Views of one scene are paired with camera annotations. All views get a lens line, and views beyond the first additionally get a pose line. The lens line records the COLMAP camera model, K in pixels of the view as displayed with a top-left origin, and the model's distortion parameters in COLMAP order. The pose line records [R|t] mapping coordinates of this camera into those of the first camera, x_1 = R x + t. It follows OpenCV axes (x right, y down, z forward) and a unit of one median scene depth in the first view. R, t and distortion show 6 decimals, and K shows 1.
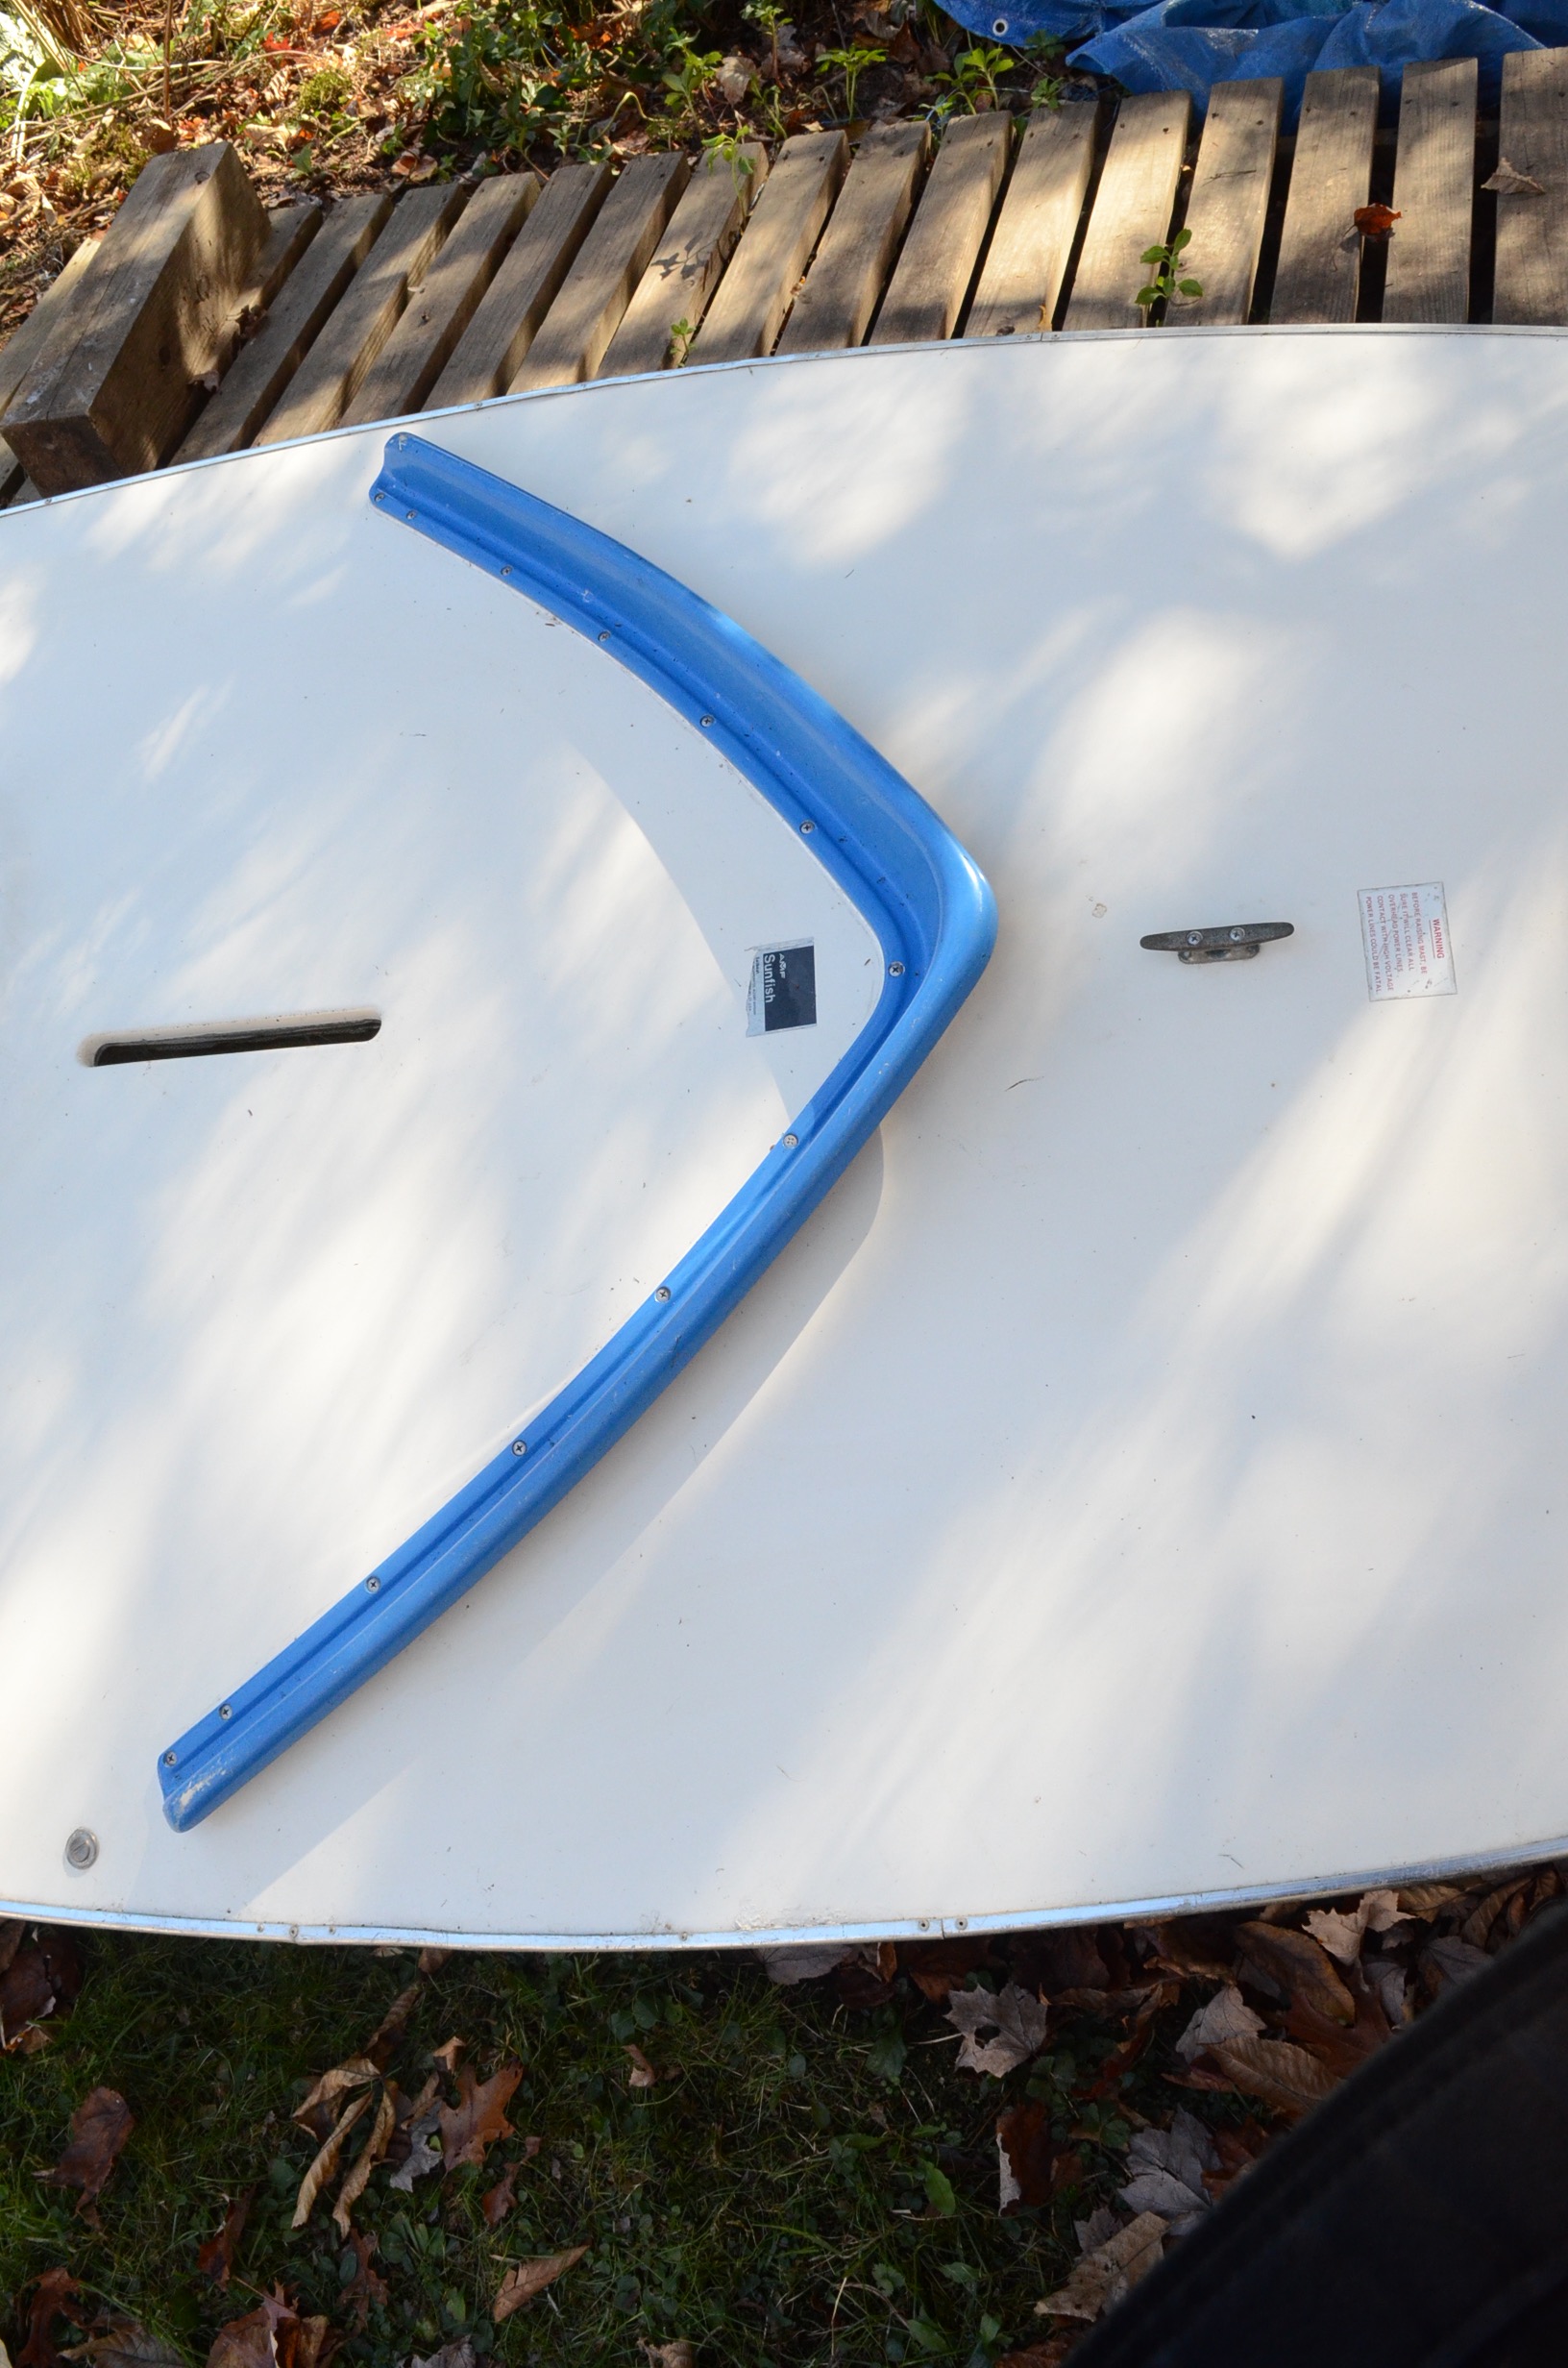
lens RADIAL K [[1839.8, 0, 784.0], [0, 1839.8, 1184.0], [0, 0, 1]] dist [-0.065284, -0.001959]
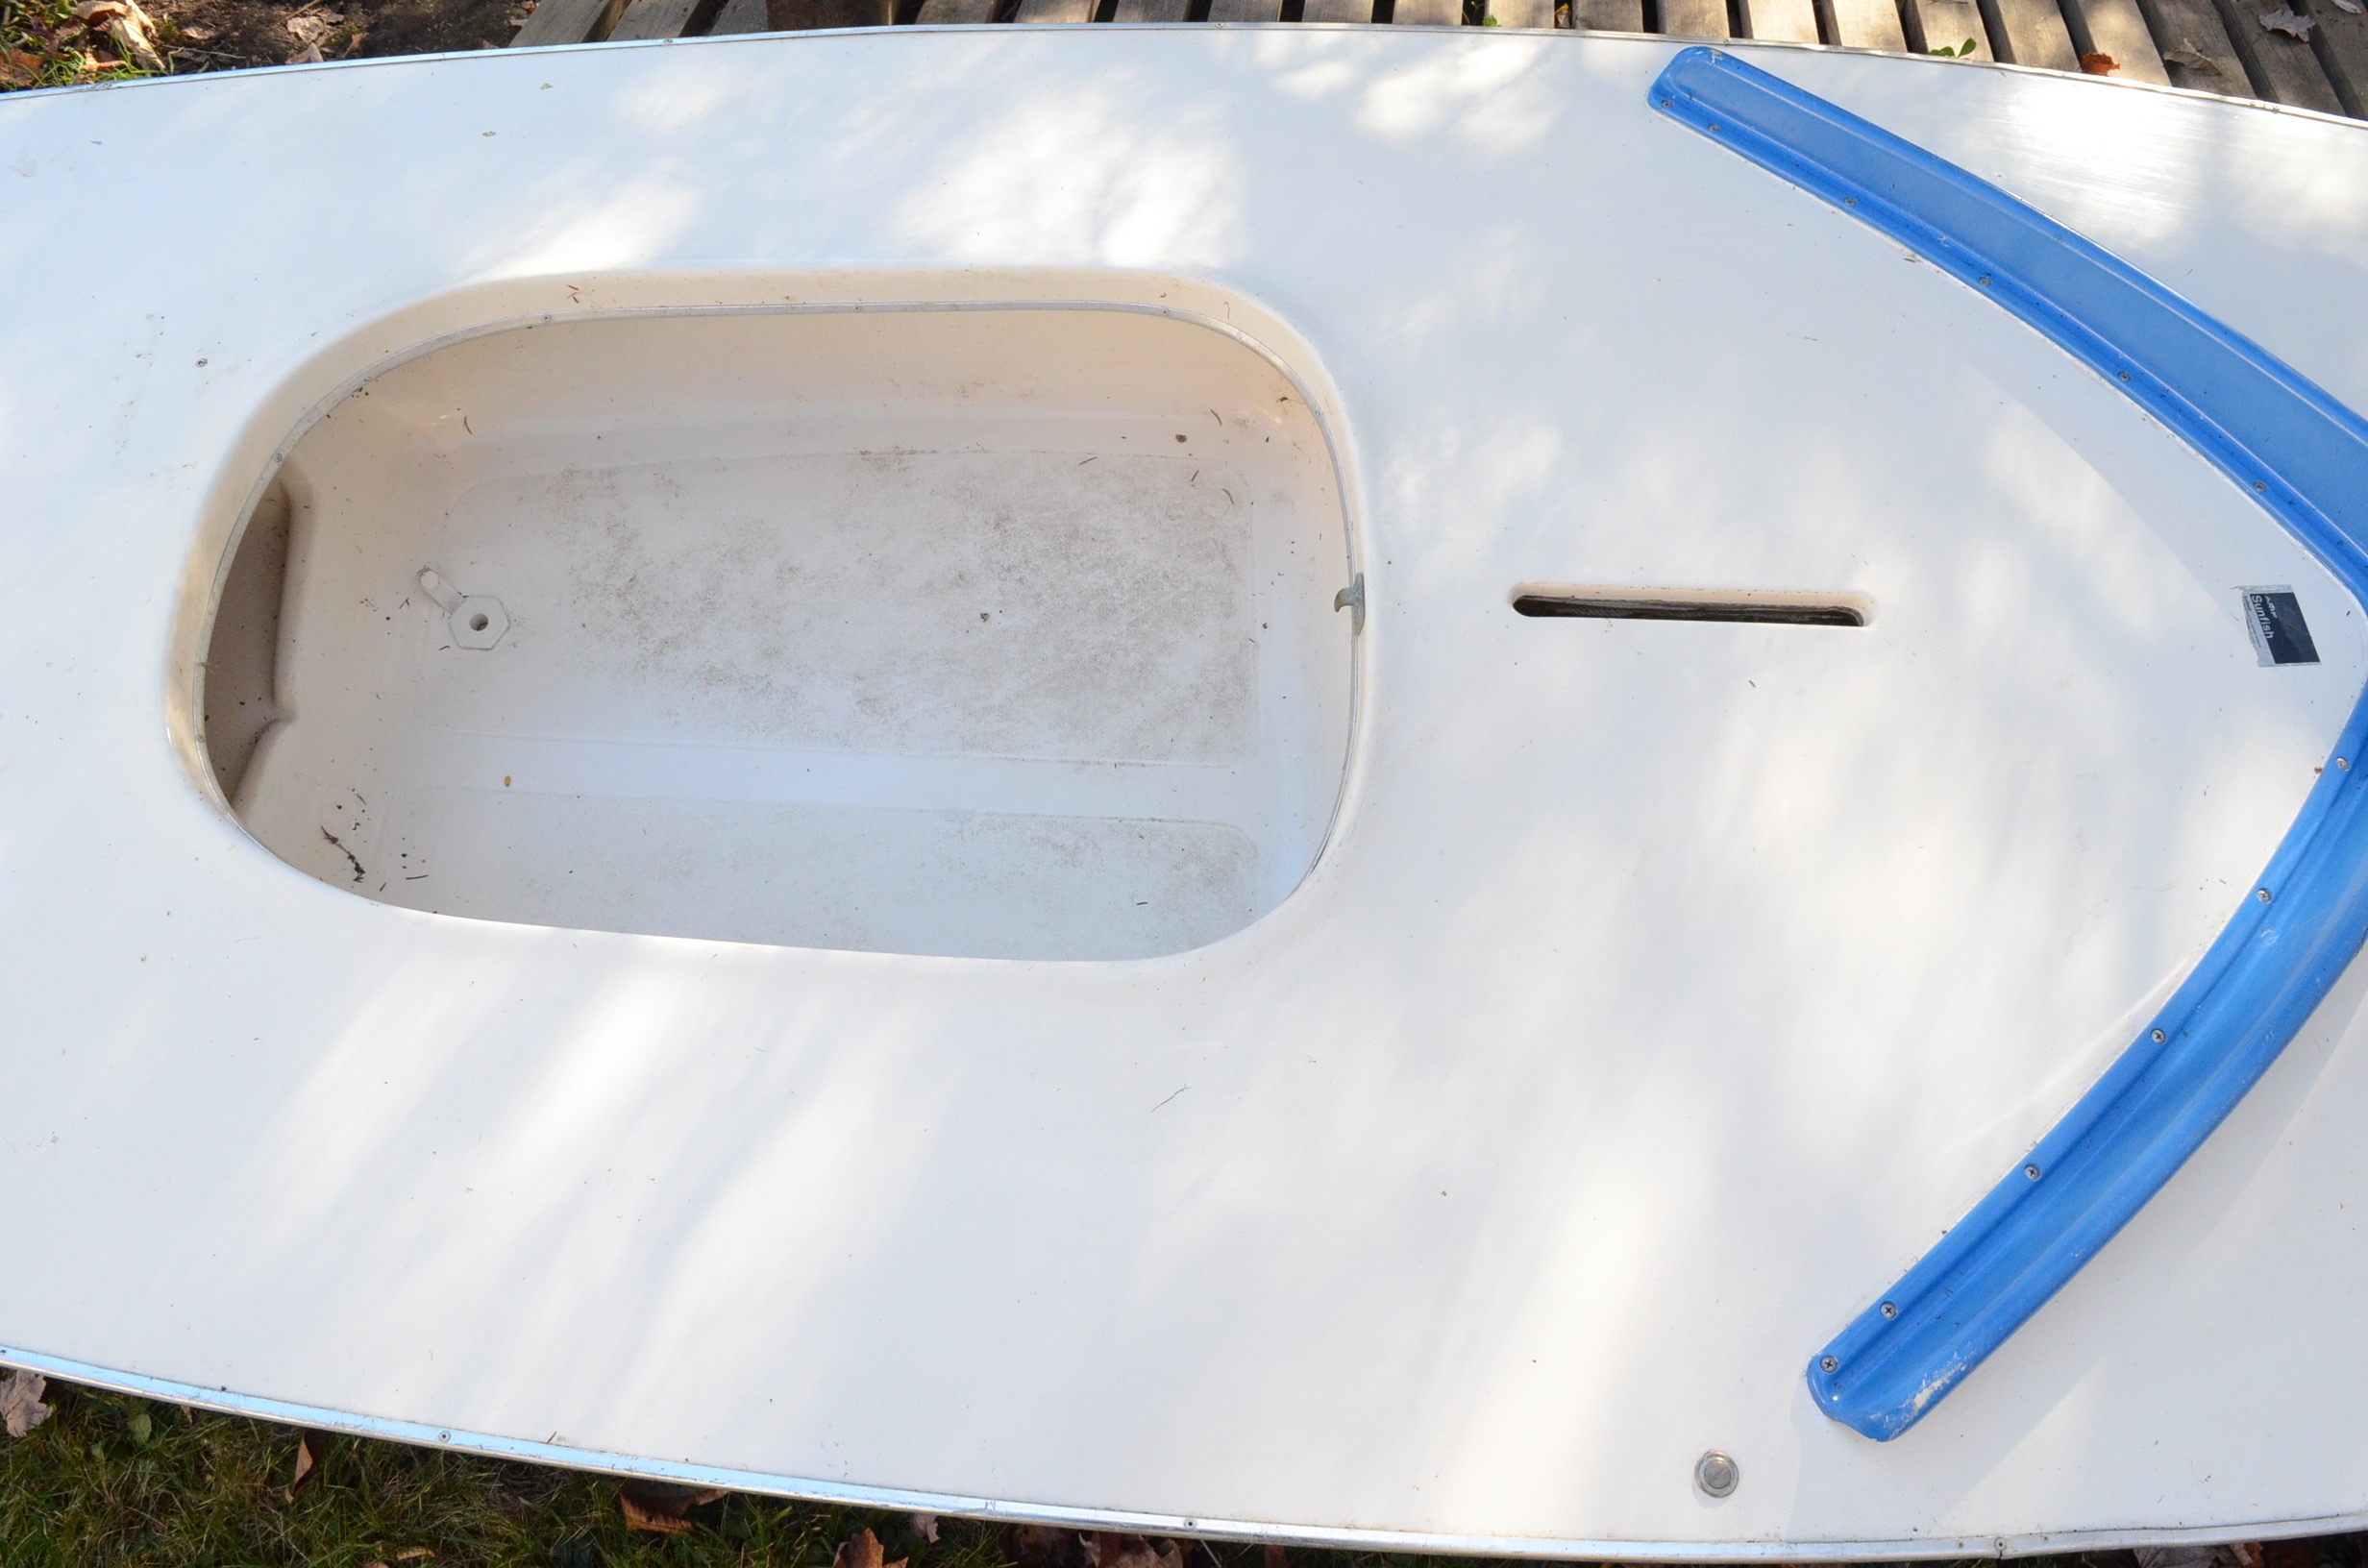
lens RADIAL K [[1827.0, 0, 1184.0], [0, 1827.0, 784.0], [0, 0, 1]] dist [-0.004379, -0.001396]
pose [[0.923909, 0.105263, 0.367847, -0.906371], [-0.071885, 0.992046, -0.103333, 0.132342], [-0.375798, 0.069027, 0.924127, 0.231057]]
